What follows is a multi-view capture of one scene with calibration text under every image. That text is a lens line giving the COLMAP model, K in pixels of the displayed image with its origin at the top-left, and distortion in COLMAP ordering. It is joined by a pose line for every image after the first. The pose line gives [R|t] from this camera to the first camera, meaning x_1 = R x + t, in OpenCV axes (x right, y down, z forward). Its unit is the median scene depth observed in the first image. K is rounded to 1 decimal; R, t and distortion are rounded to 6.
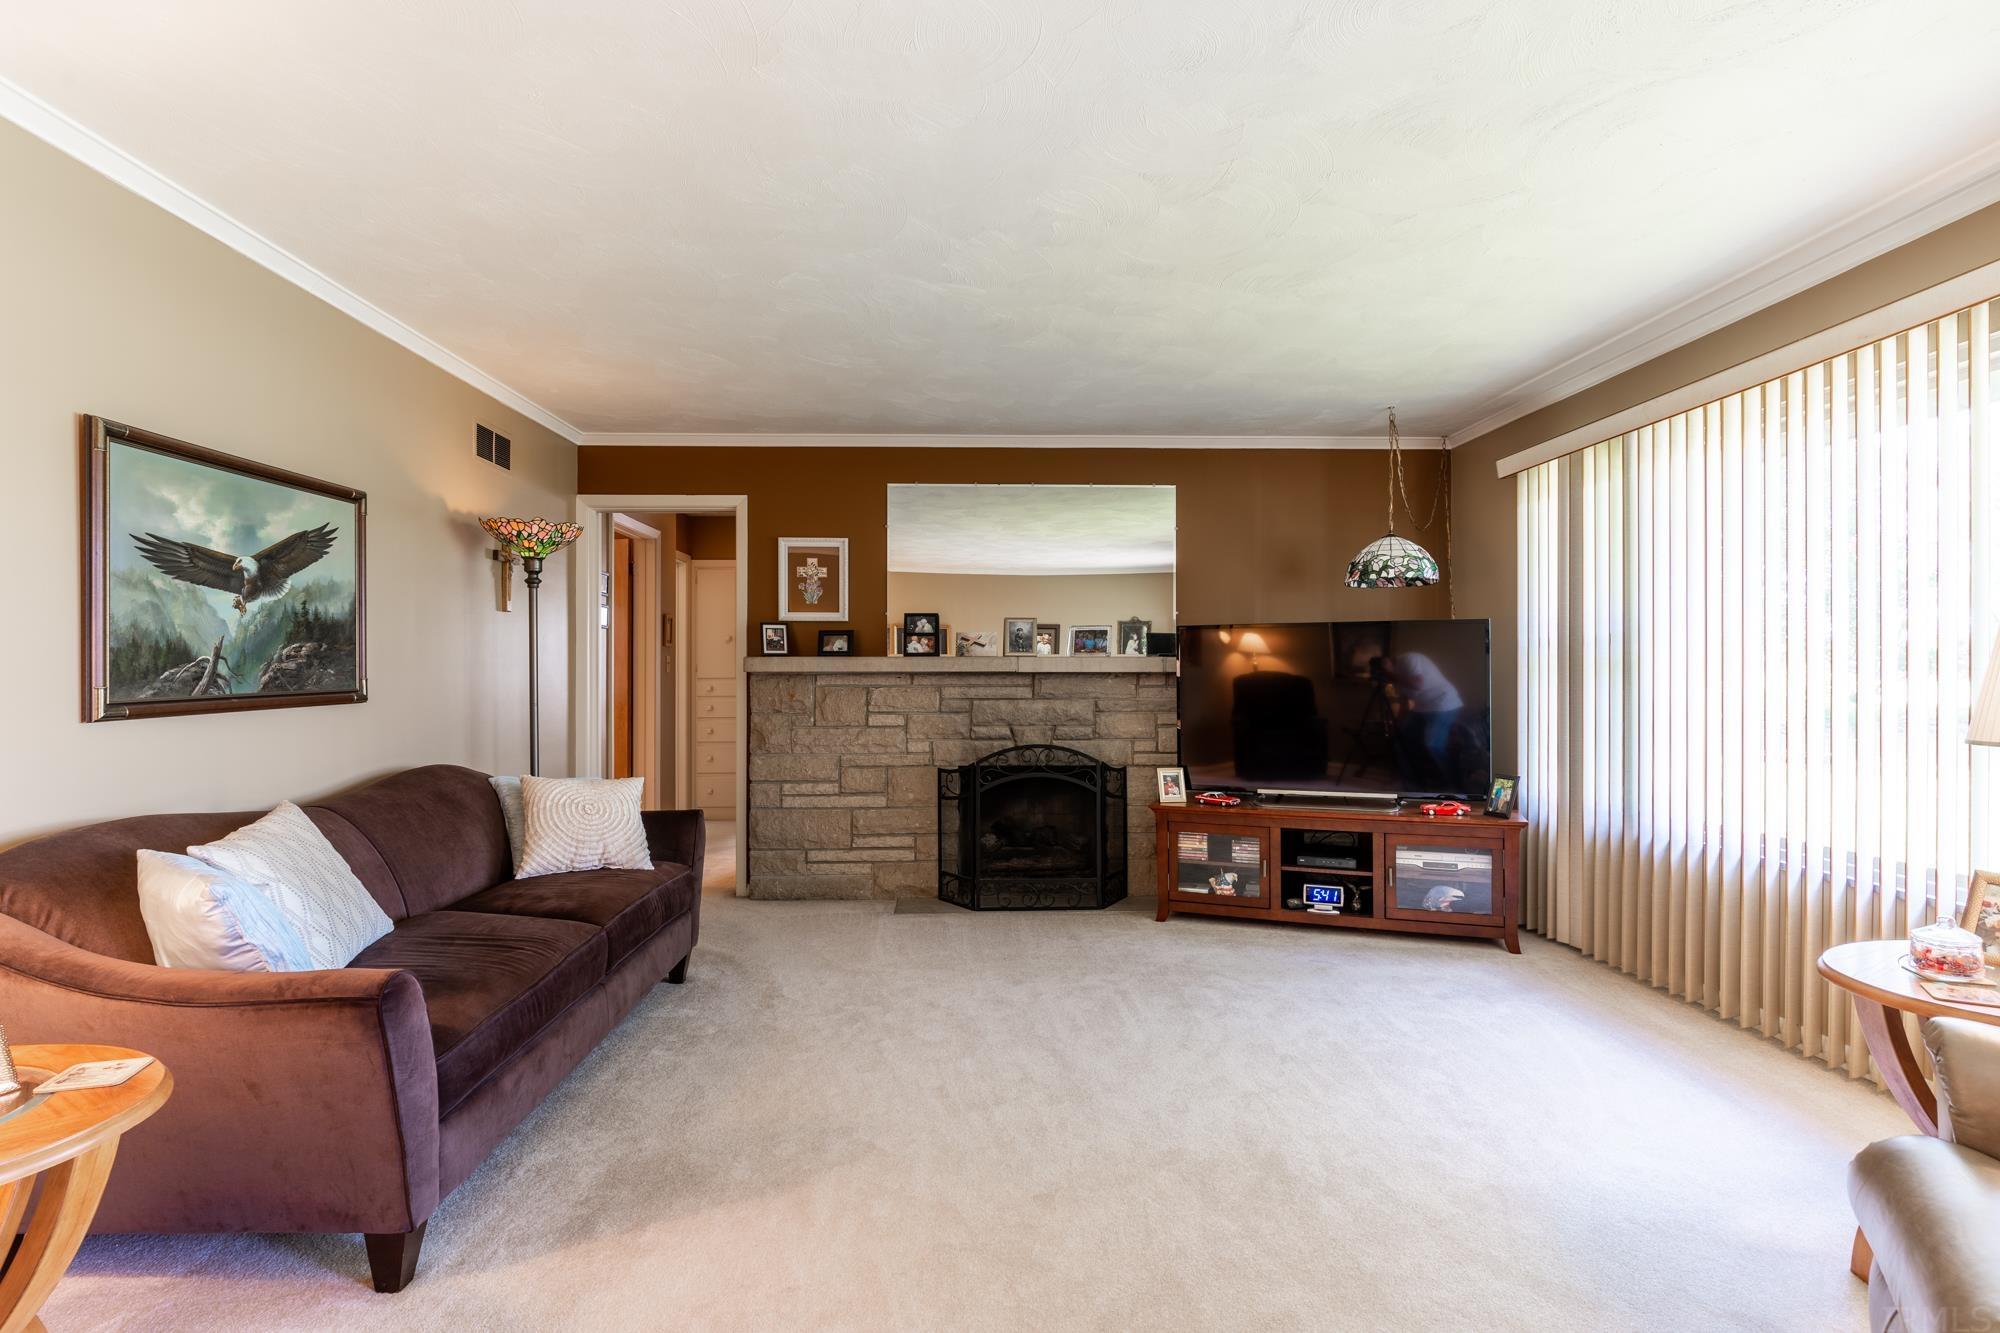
lens RADIAL K [[960.5, 0, 994.5], [0, 960.5, 661.5], [0, 0, 1]] dist [0.000601, 0.000781]
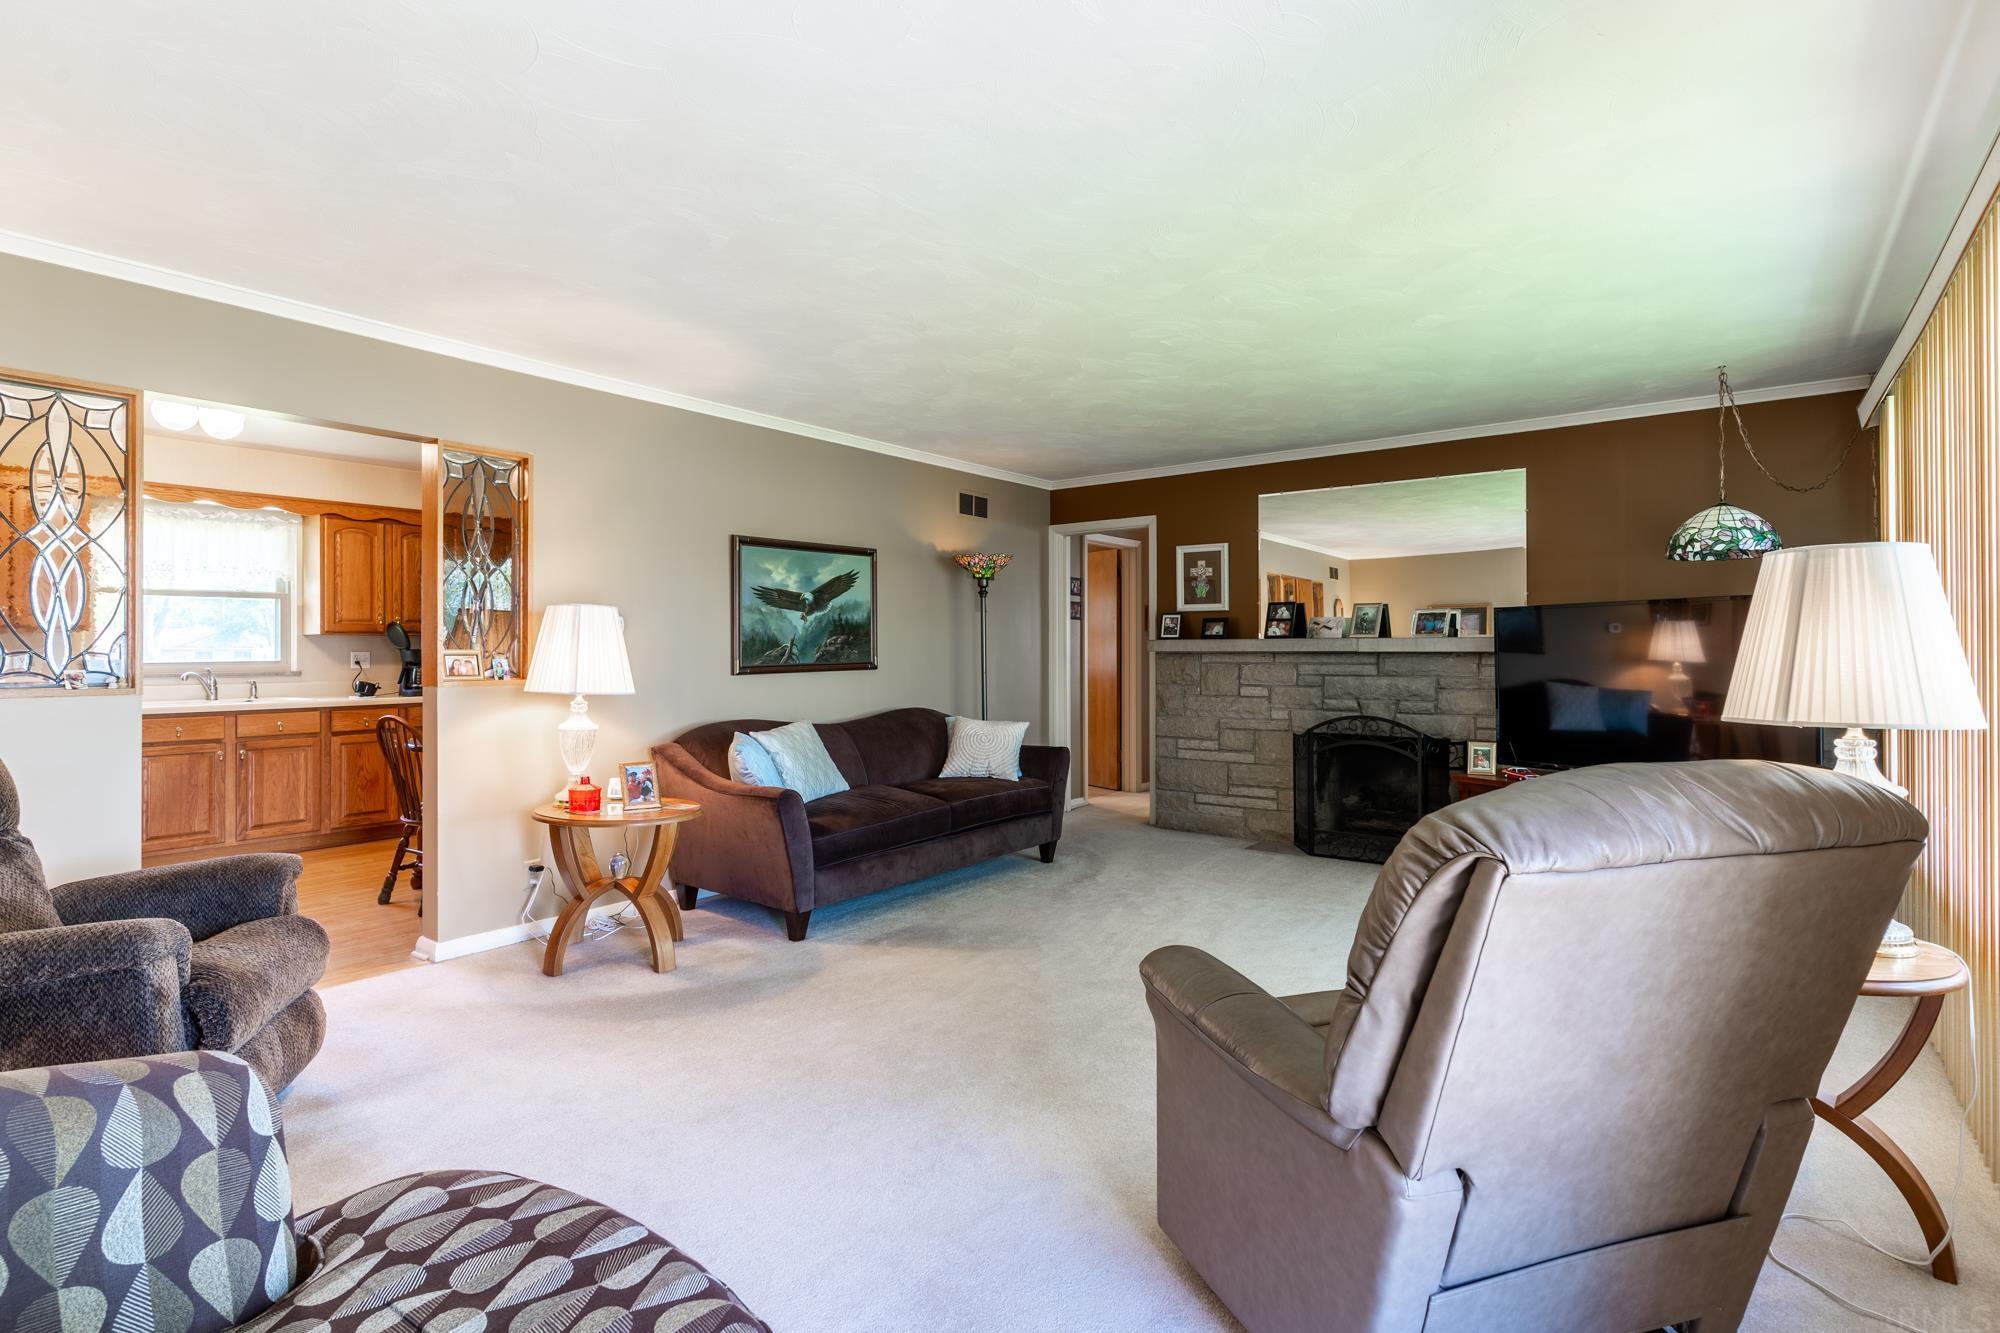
lens RADIAL K [[962.8, 0, 1005.5], [0, 962.8, 635.4], [0, 0, 1]] dist [-0.001117, -0.000078]
pose [[0.778137, -0.010965, -0.627999, 0.439834], [0.007575, 0.999939, -0.008073, -0.002364], [0.628049, 0.001524, 0.778172, -0.151303]]
